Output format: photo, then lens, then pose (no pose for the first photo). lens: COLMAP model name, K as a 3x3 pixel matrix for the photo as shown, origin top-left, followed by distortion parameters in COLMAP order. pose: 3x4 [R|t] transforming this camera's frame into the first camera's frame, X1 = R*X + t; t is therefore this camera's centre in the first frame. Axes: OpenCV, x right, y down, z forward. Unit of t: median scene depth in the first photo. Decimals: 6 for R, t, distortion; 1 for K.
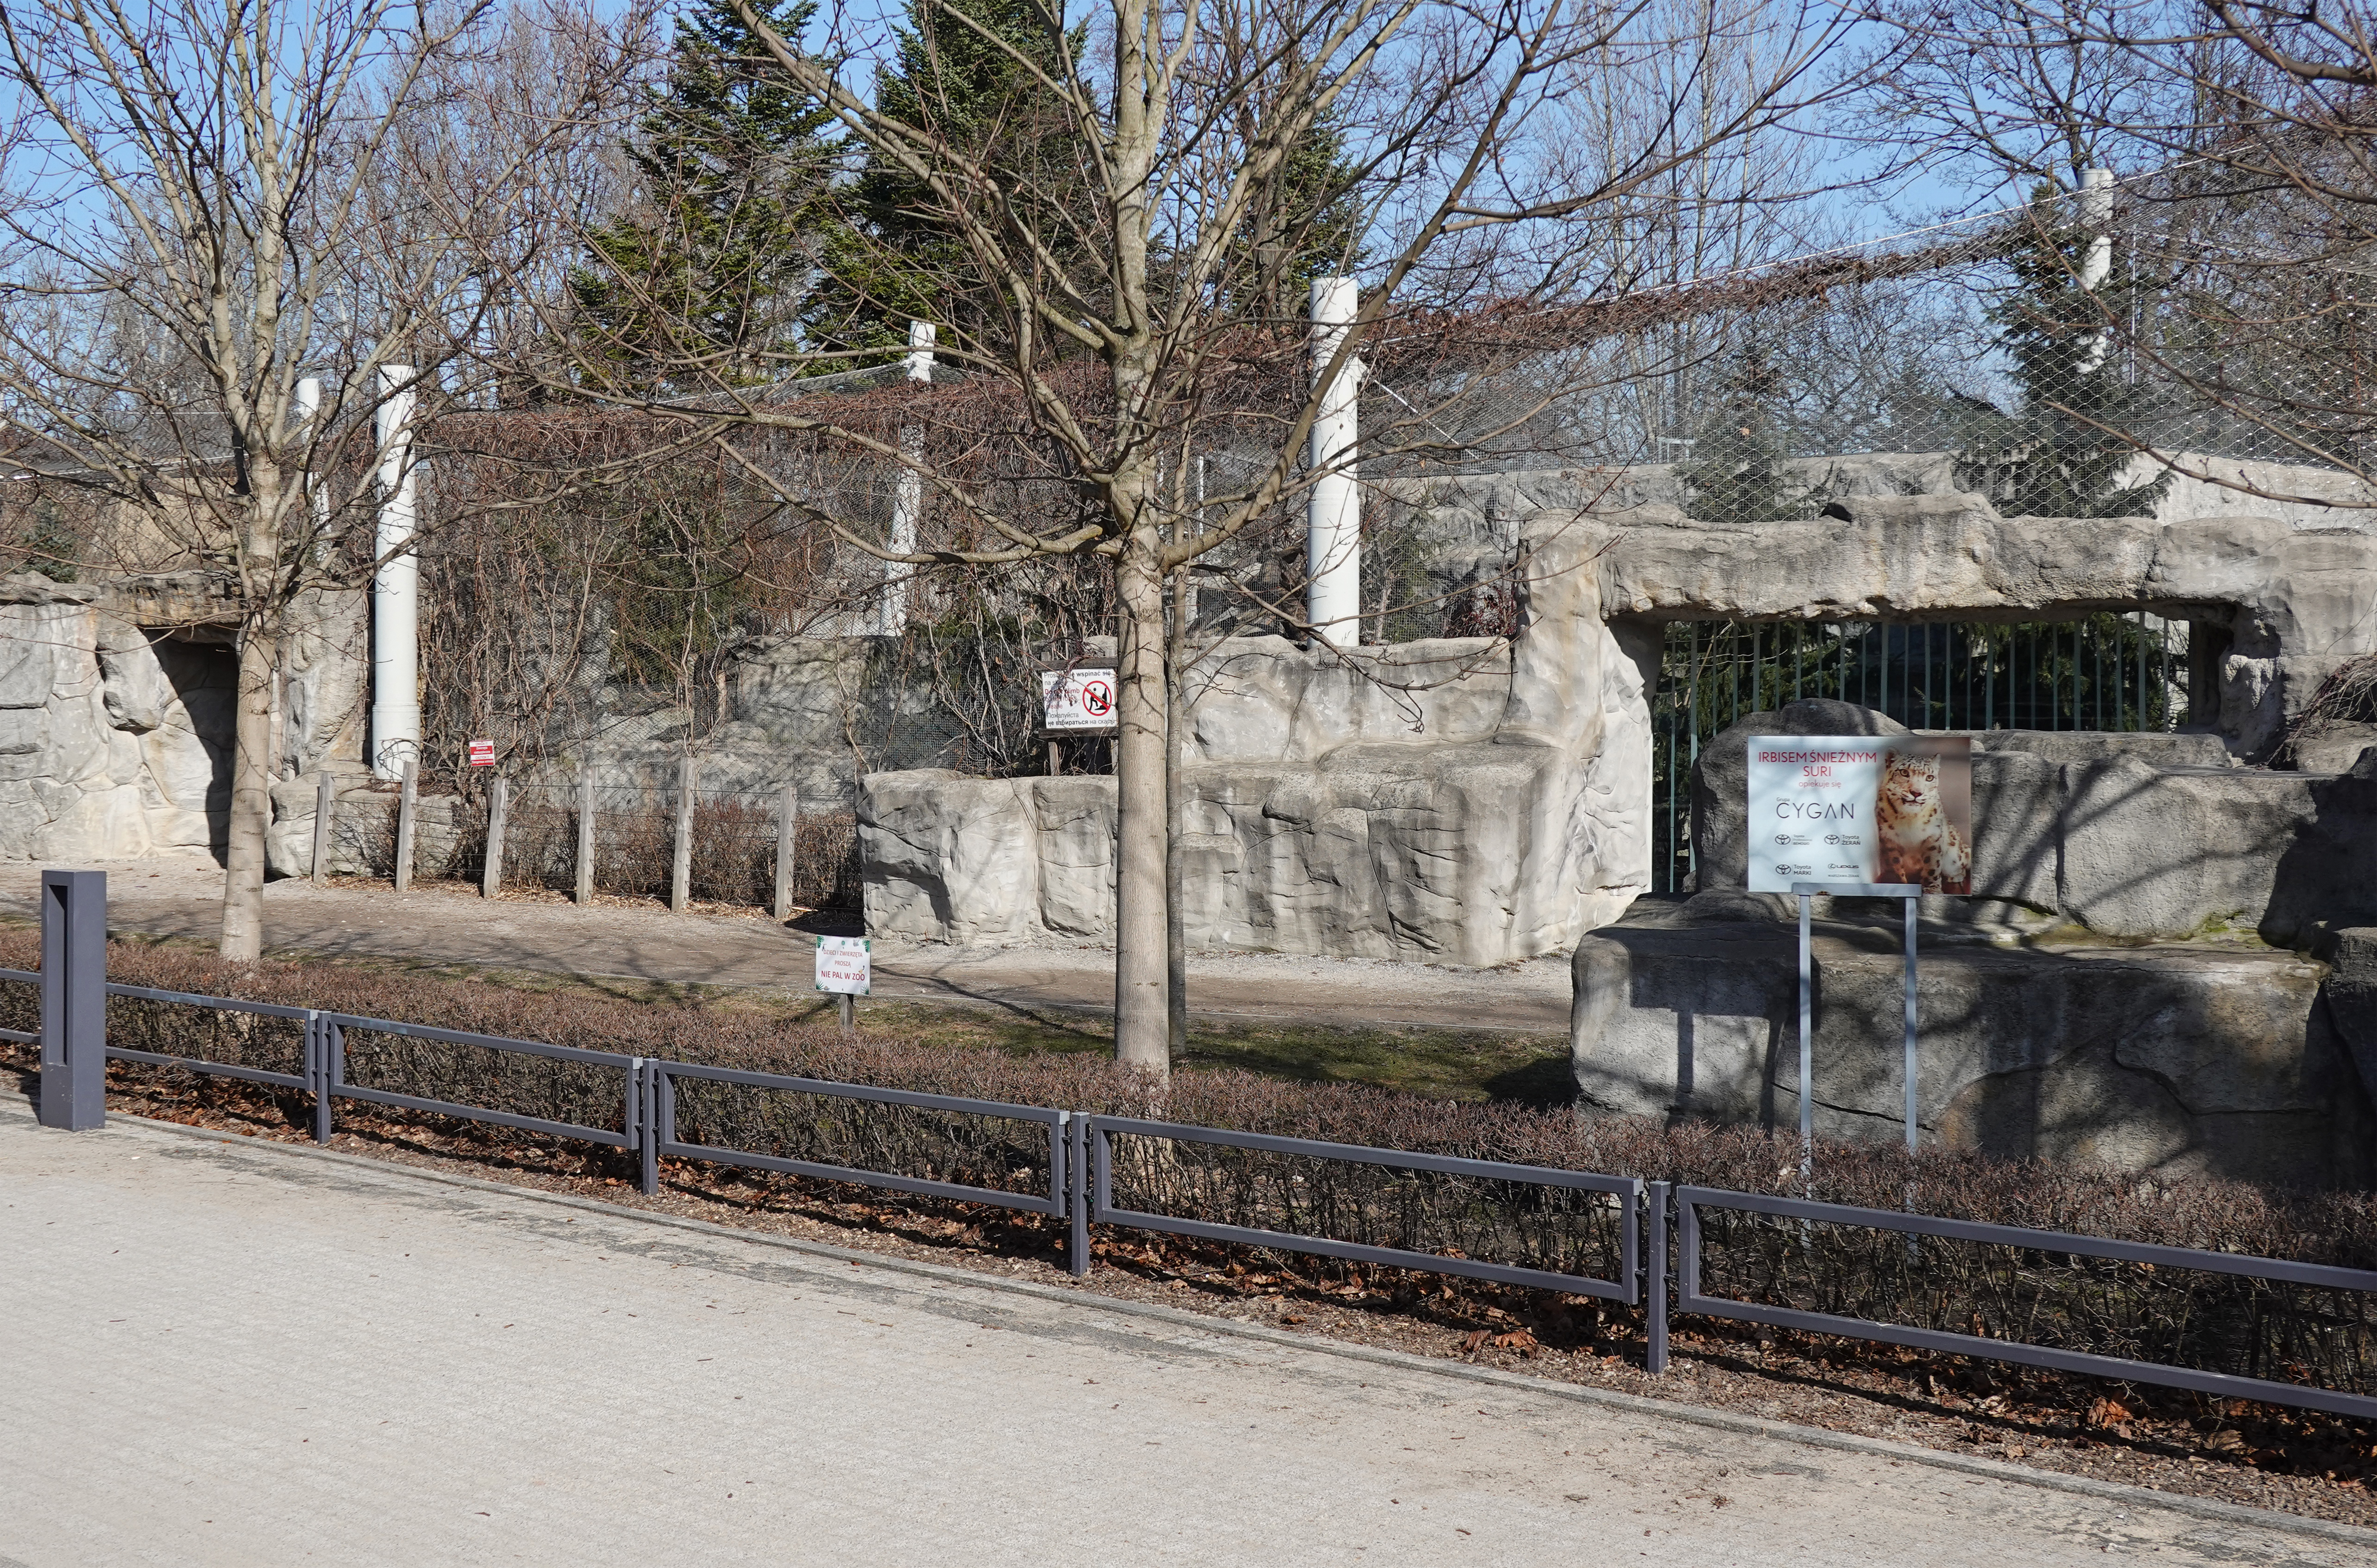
lens RADIAL K [[3103.8, 0, 1188.6], [0, 3103.8, 784.0], [0, 0, 1]] dist [-0.028684, 0.000000]
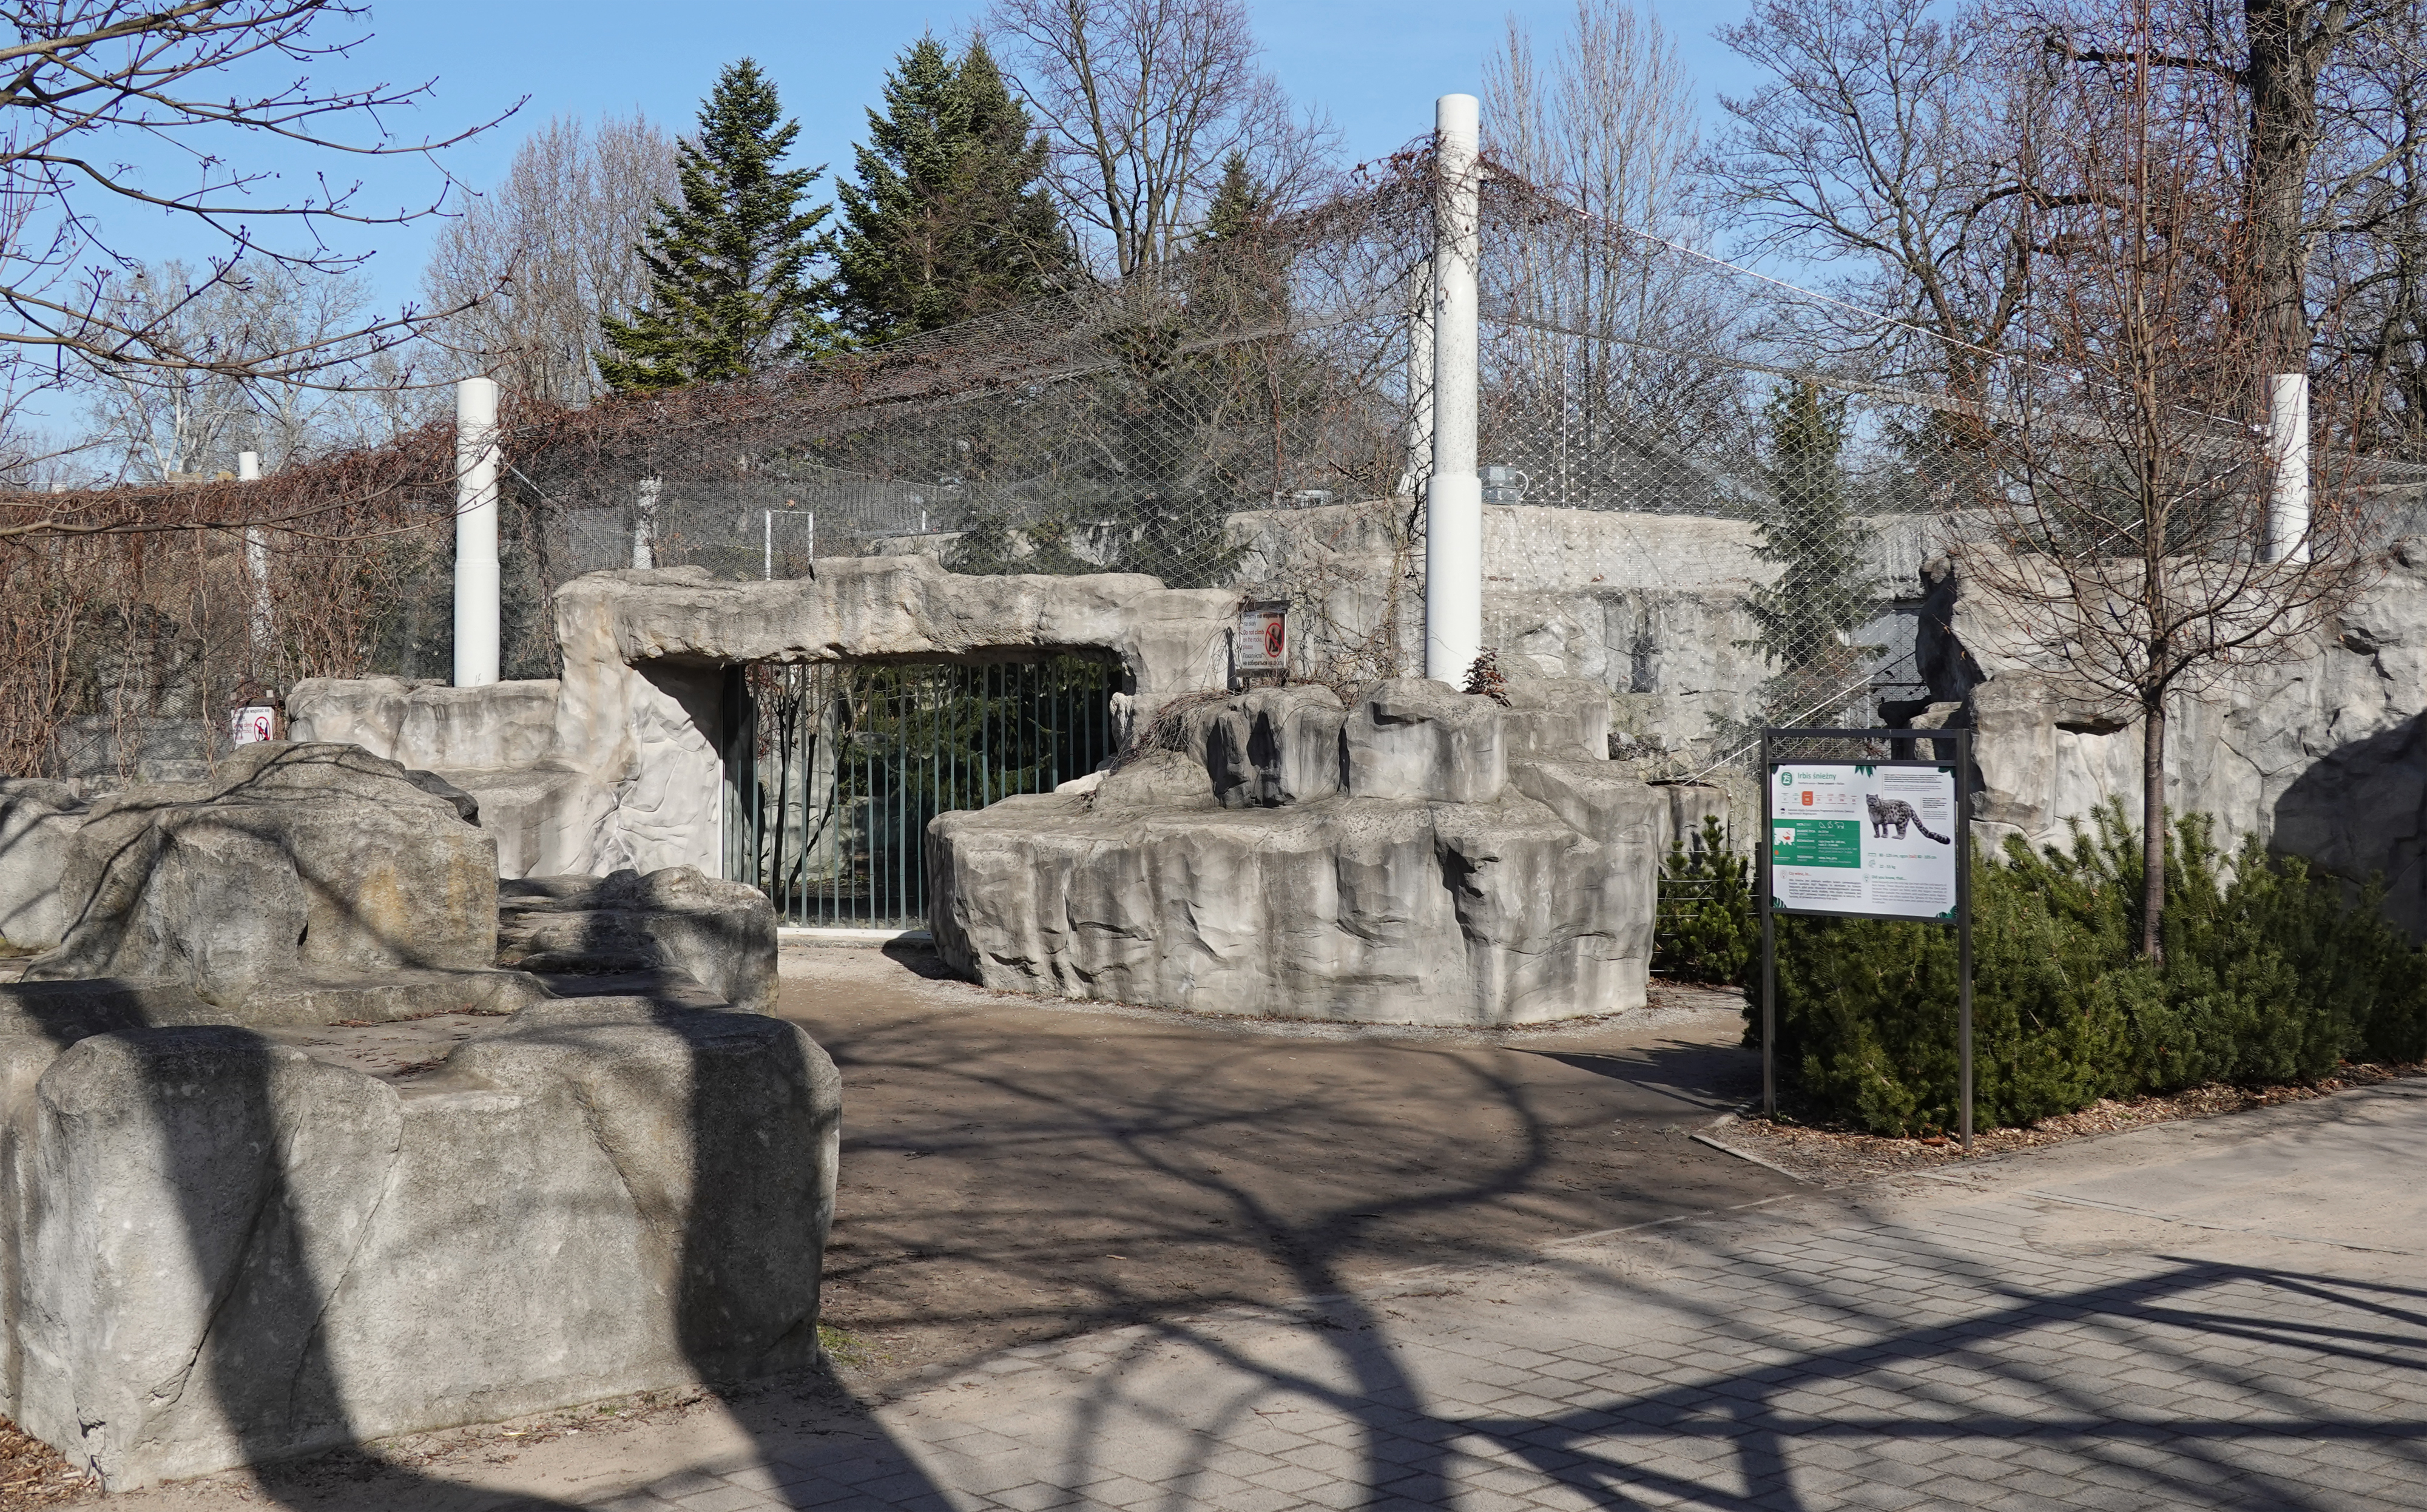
lens RADIAL K [[2704.4, 0, 1213.2], [0, 2704.4, 752.7], [0, 0, 1]] dist [-0.078392, 0.000000]
pose [[0.995263, -0.001761, -0.097206, 0.460597], [0.000759, 0.999946, -0.010340, -0.008603], [0.097219, 0.010218, 0.995211, -0.001722]]
